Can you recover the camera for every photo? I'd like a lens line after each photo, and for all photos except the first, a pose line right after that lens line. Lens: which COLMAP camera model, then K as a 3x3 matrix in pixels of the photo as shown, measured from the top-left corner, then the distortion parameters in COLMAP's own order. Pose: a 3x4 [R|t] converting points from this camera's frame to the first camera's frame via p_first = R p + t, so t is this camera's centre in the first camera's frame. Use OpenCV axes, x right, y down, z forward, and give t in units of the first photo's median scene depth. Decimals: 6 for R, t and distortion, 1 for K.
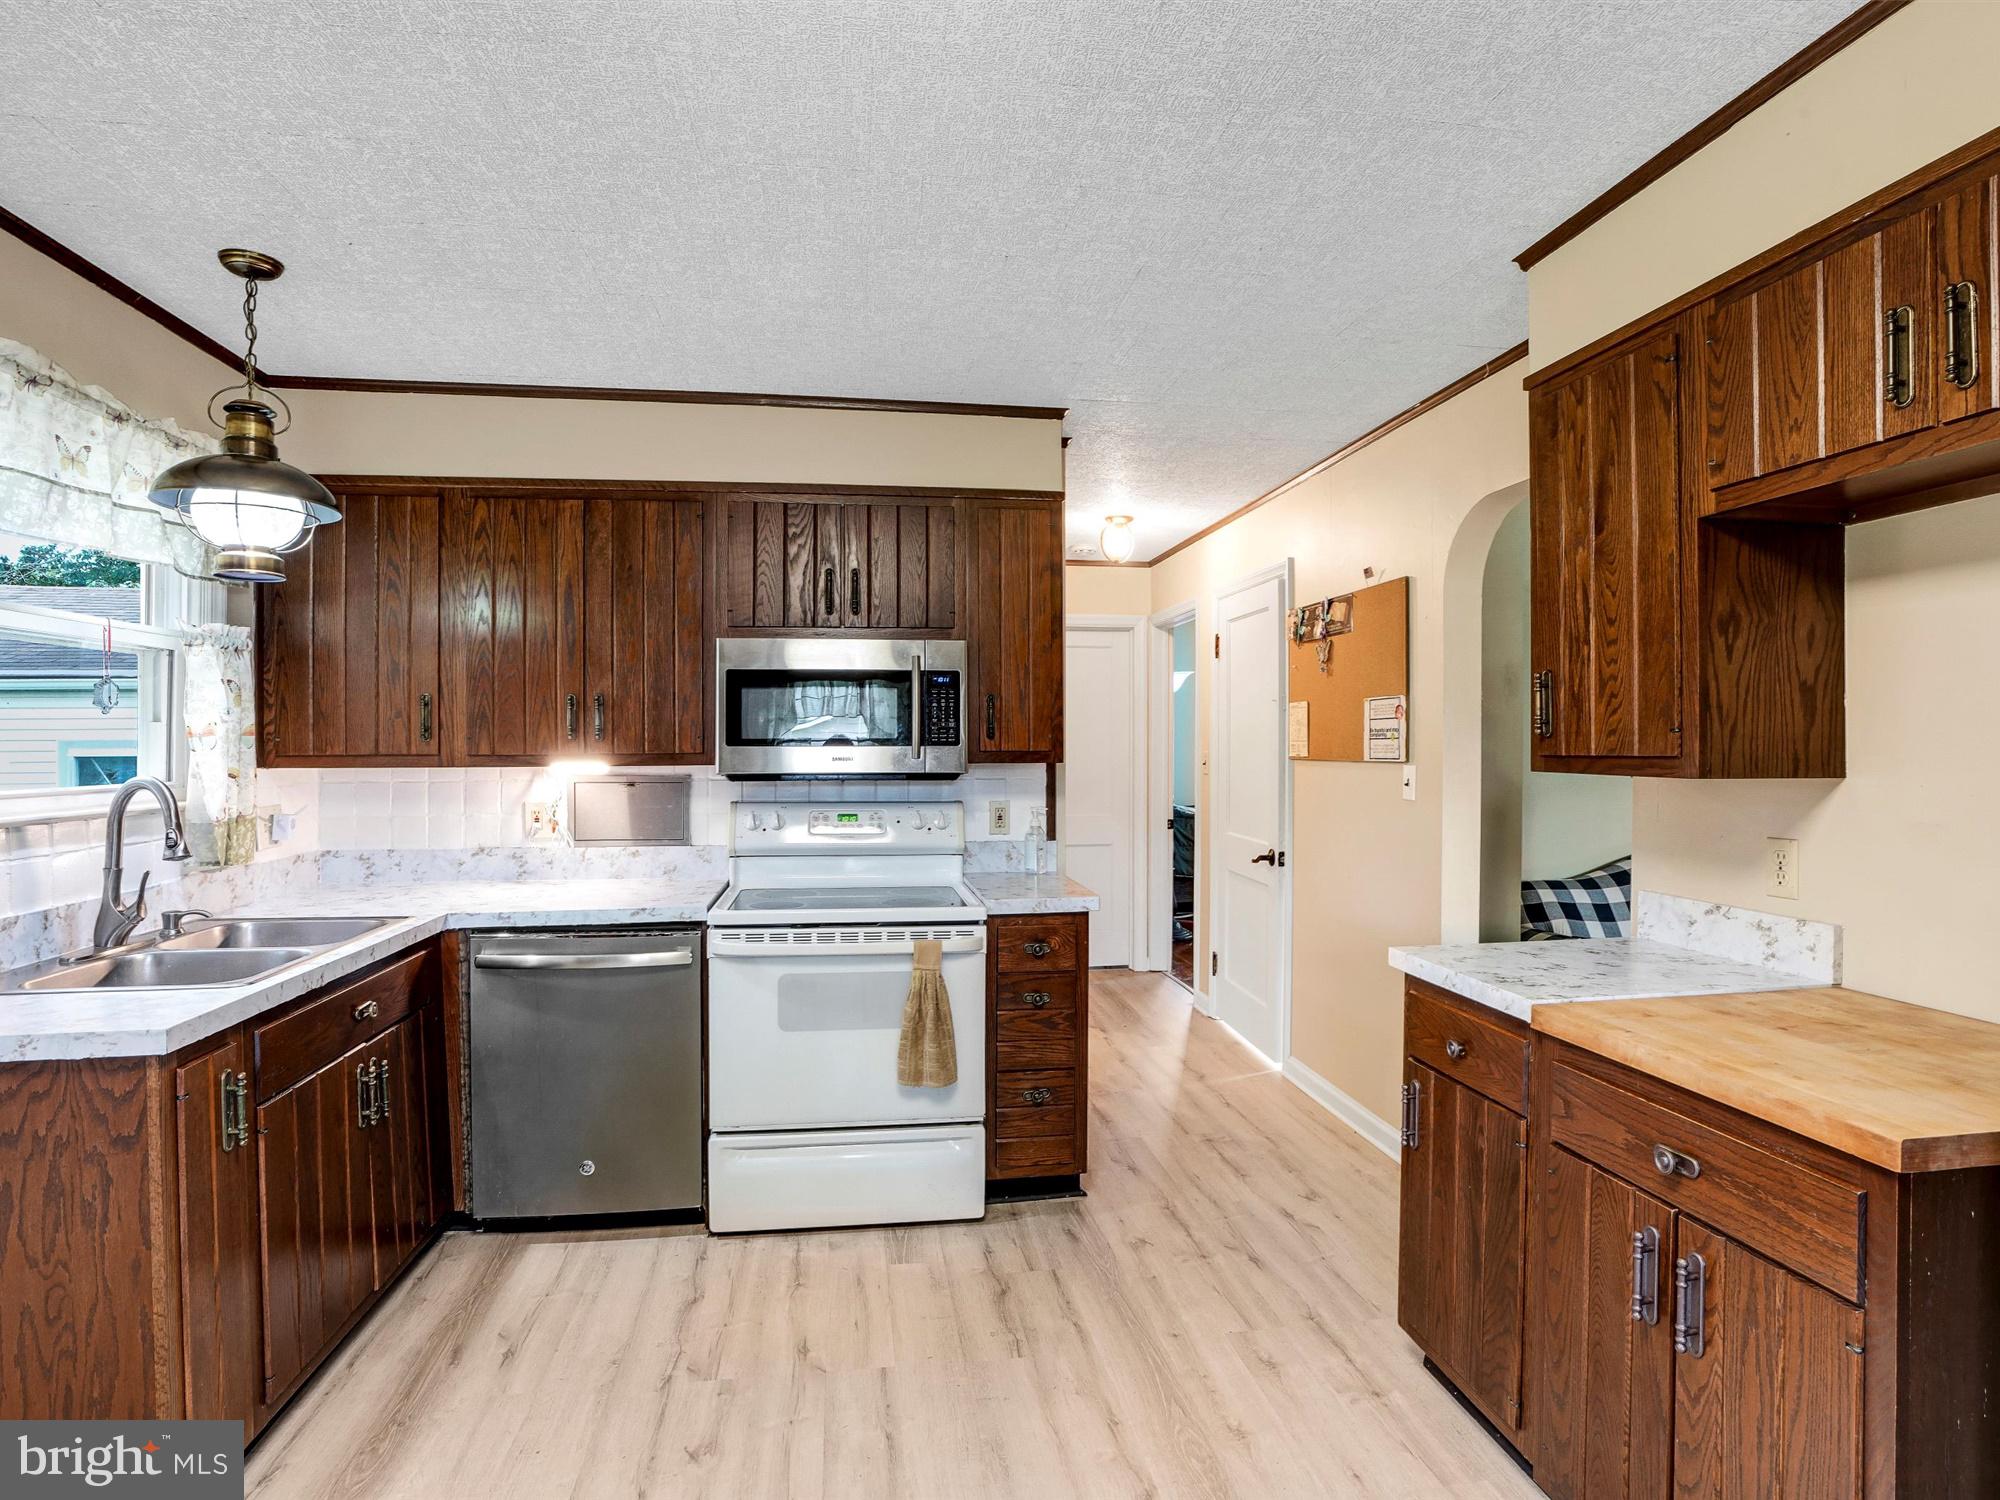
lens RADIAL K [[1067.0, 0, 992.9], [0, 1067.0, 747.8], [0, 0, 1]] dist [-0.061873, 0.022293]
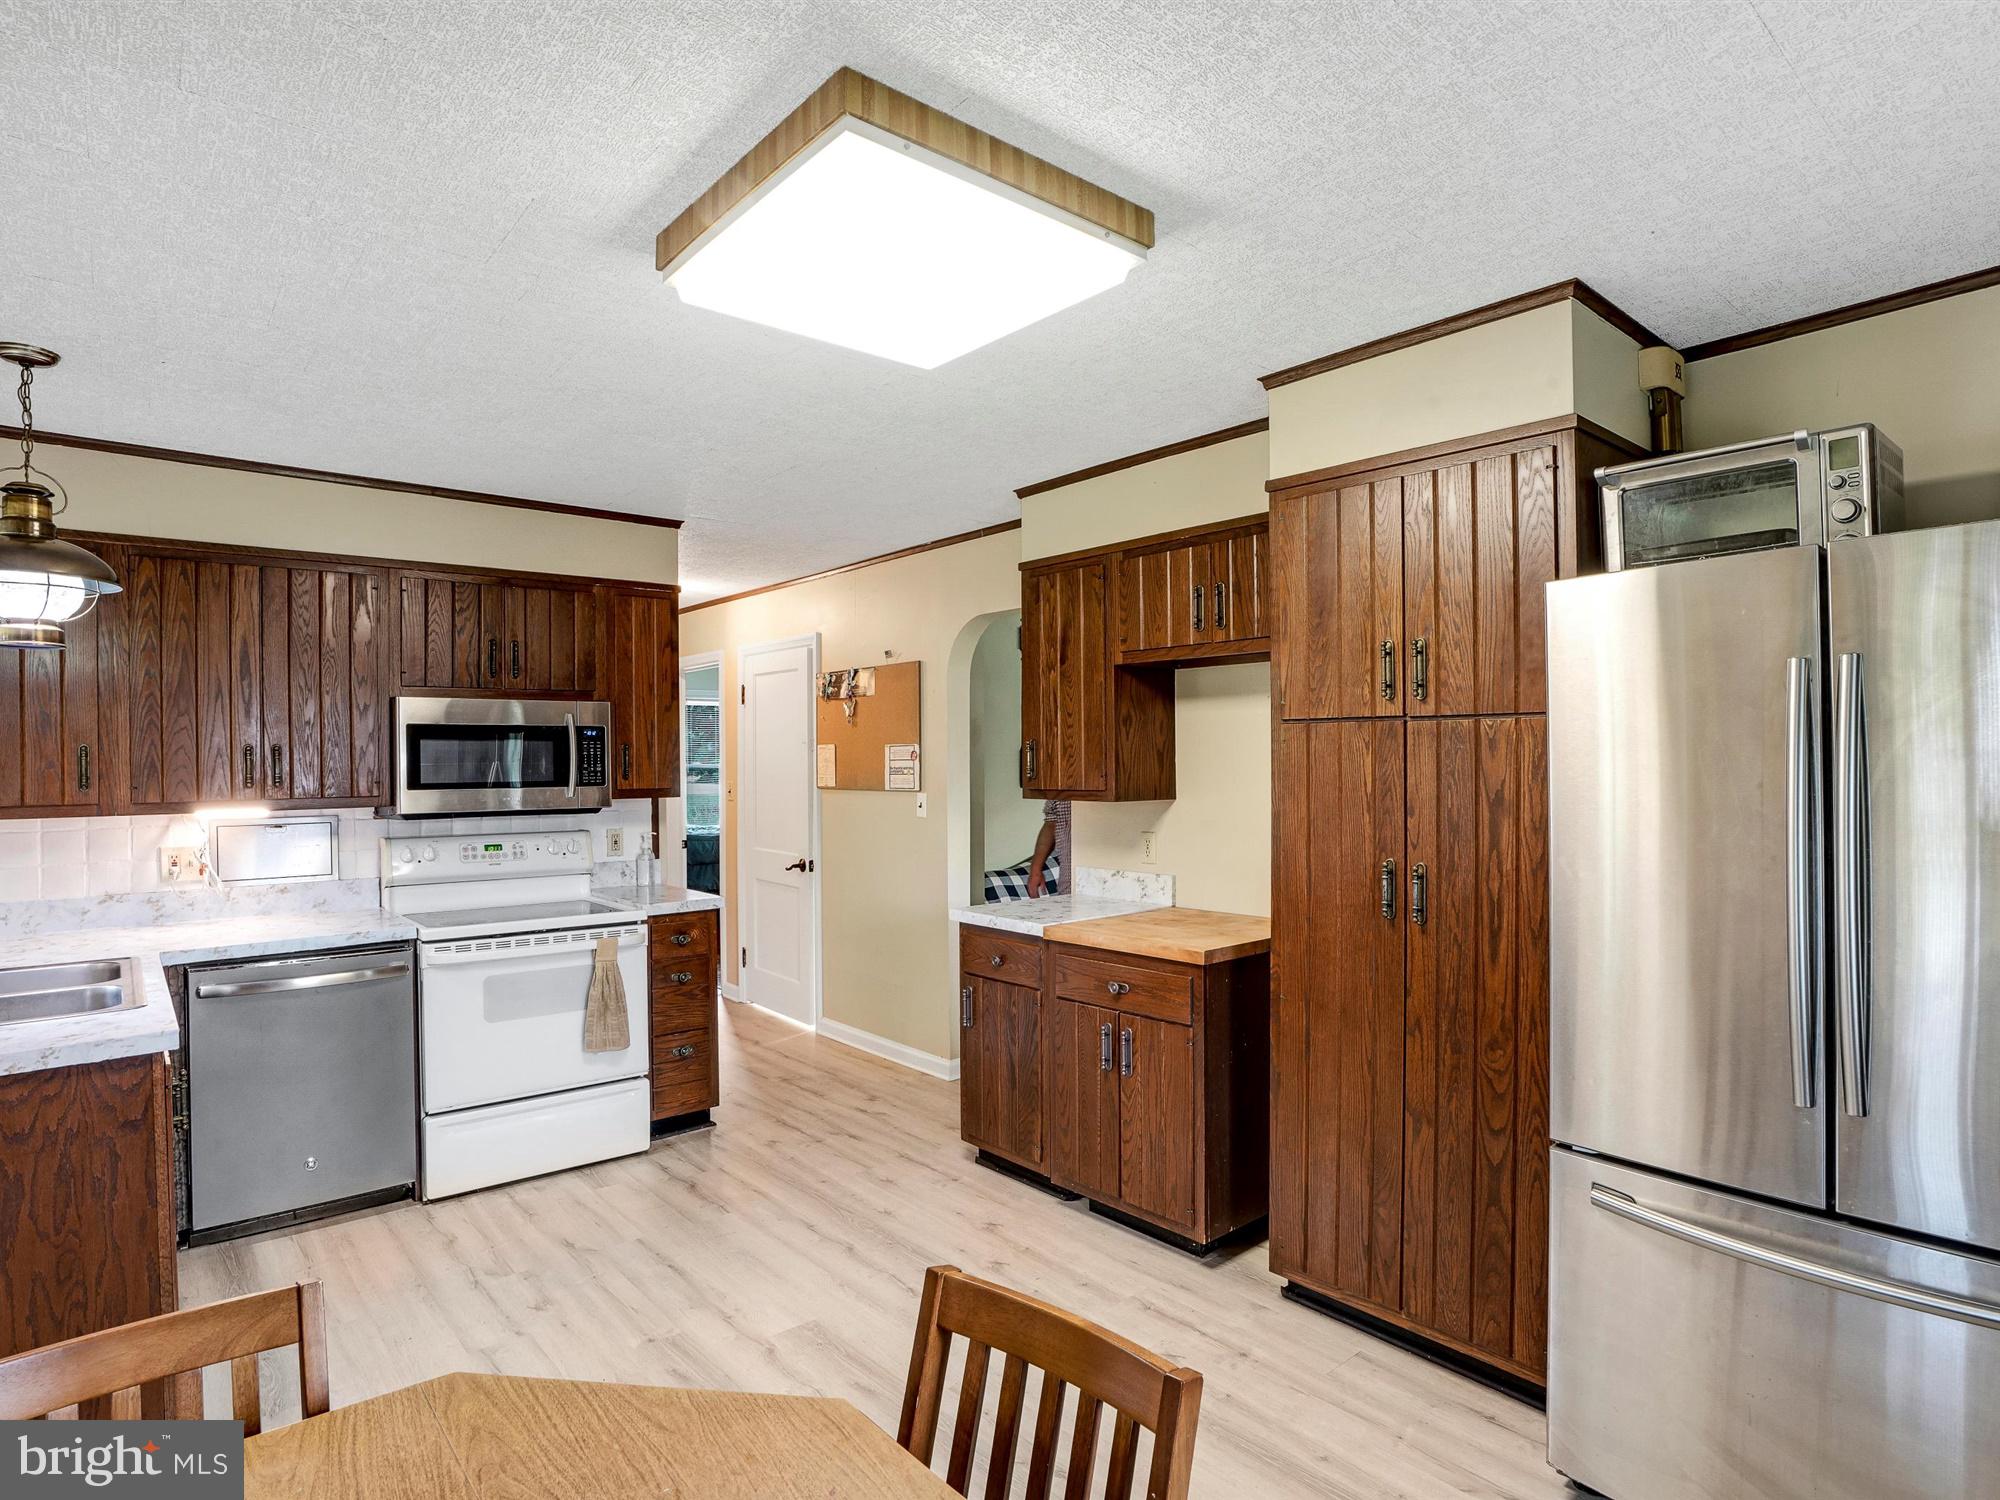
lens RADIAL K [[1067.0, 0, 1014.7], [0, 1067.0, 767.2], [0, 0, 1]] dist [-0.061873, 0.022293]
pose [[0.845219, -0.009063, 0.534344, -0.333368], [0.009071, 0.999955, 0.002612, -0.025949], [-0.534344, 0.002639, 0.845263, -0.354223]]
